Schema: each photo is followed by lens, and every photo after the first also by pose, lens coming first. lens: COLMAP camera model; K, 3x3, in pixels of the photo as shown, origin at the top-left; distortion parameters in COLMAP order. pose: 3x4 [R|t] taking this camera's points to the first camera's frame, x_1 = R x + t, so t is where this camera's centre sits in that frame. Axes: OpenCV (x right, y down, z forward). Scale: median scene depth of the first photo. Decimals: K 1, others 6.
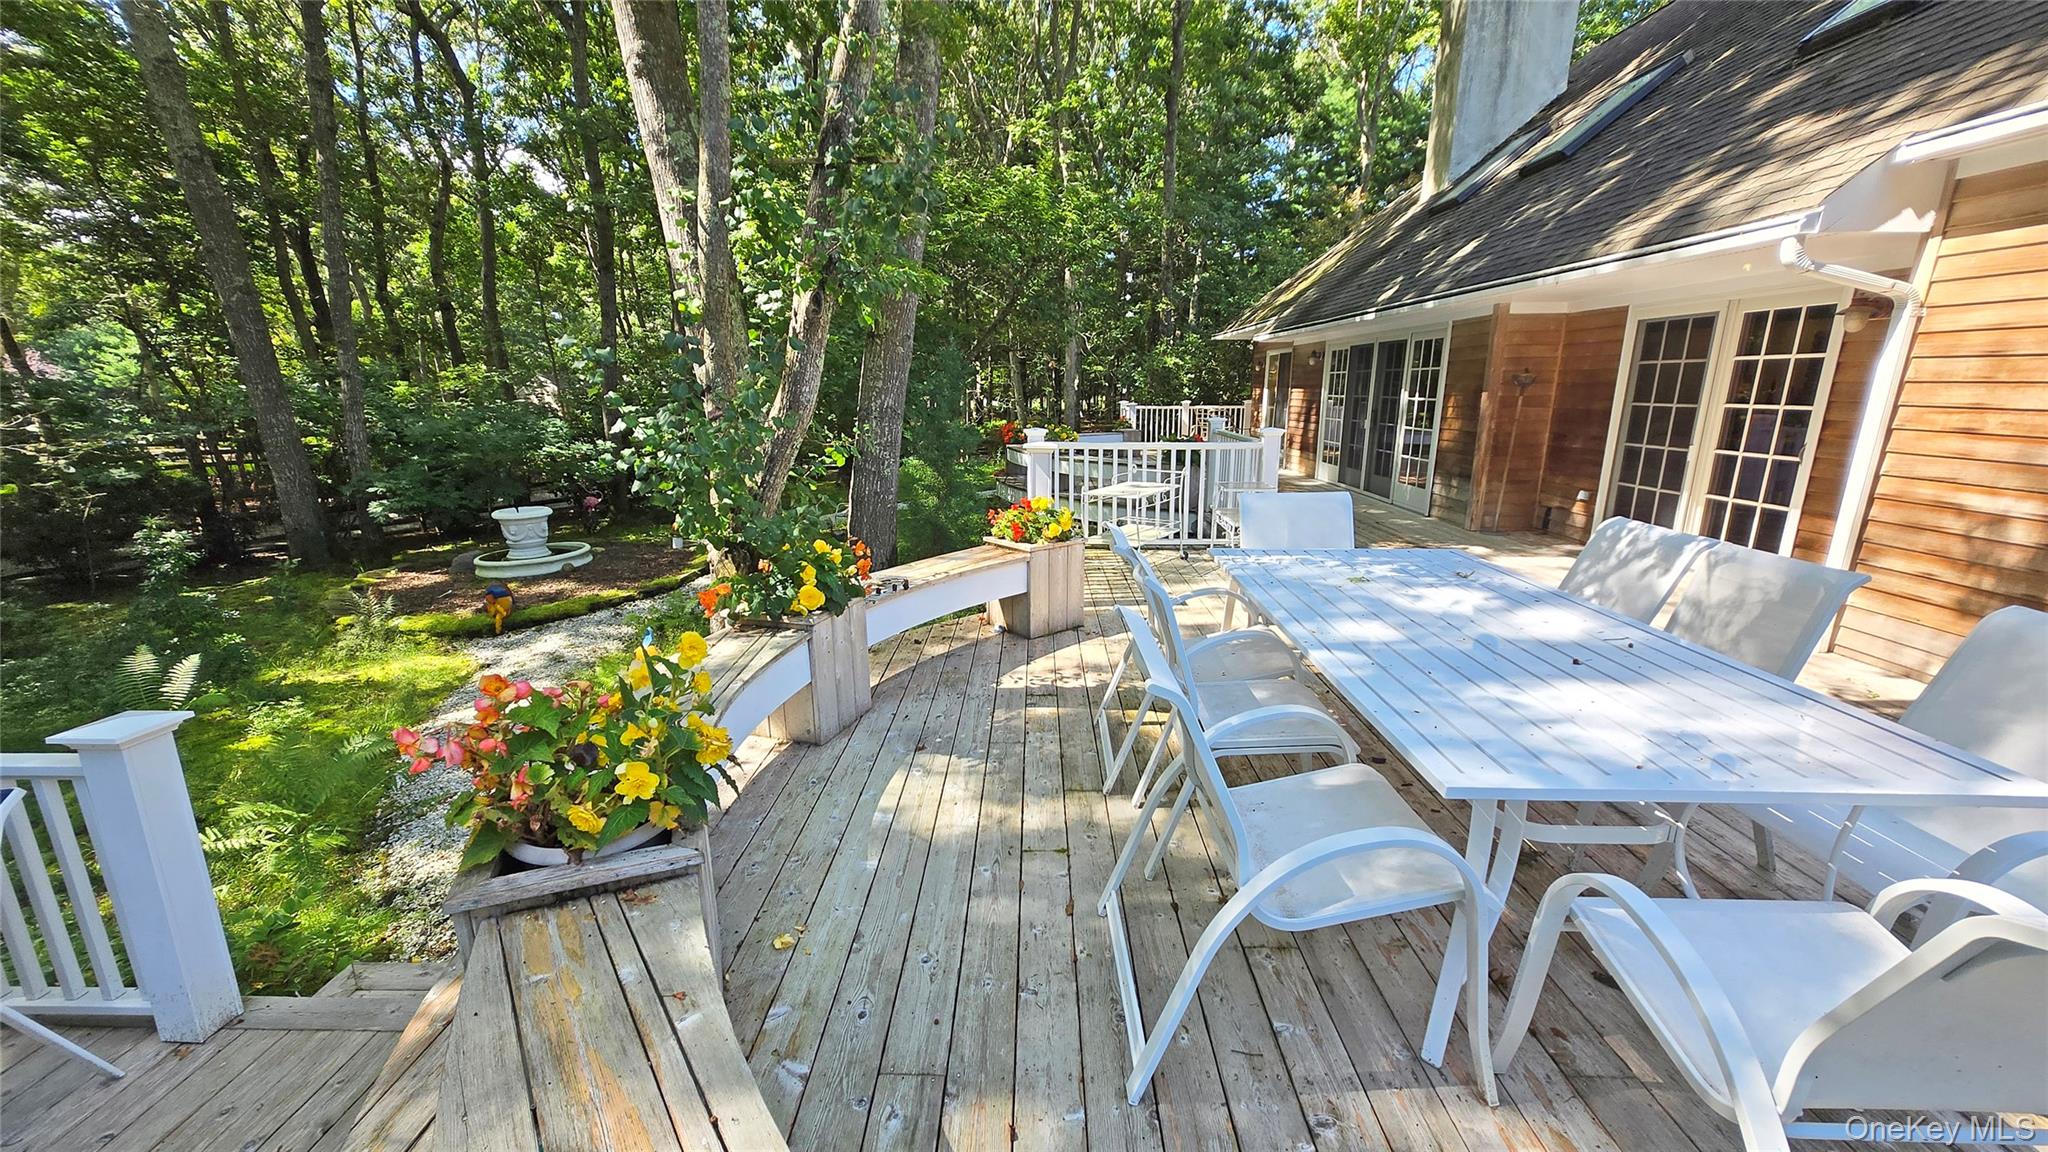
lens RADIAL K [[803.8, 0, 1016.7], [0, 803.8, 586.4], [0, 0, 1]] dist [0.002462, -0.000431]
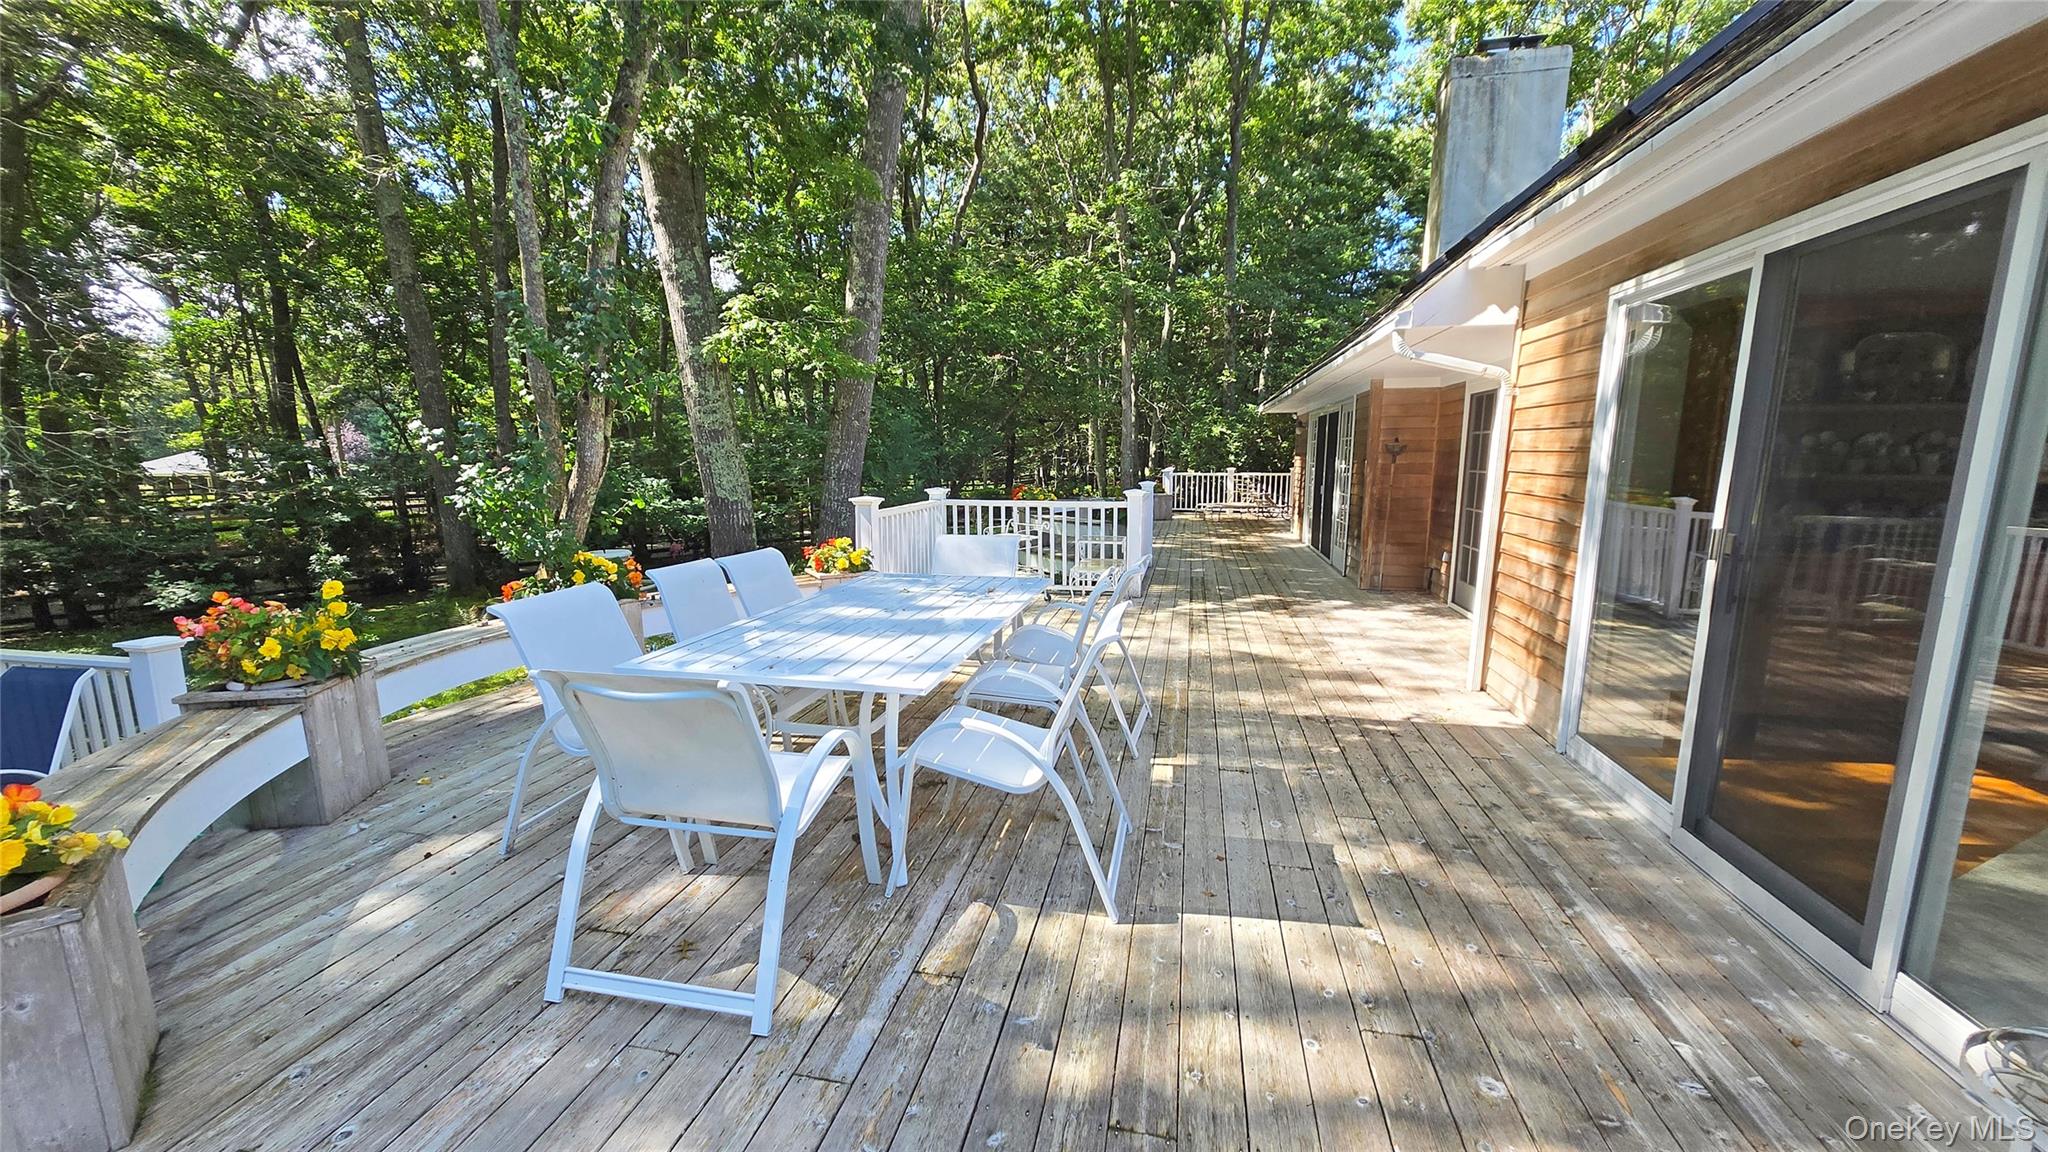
lens RADIAL K [[803.8, 0, 1016.7], [0, 803.8, 586.4], [0, 0, 1]] dist [0.002462, -0.000431]
pose [[0.982063, 0.033023, -0.185637, 0.320841], [-0.047833, 0.995970, -0.075870, 0.029188], [0.182384, 0.083389, 0.979685, -0.117187]]
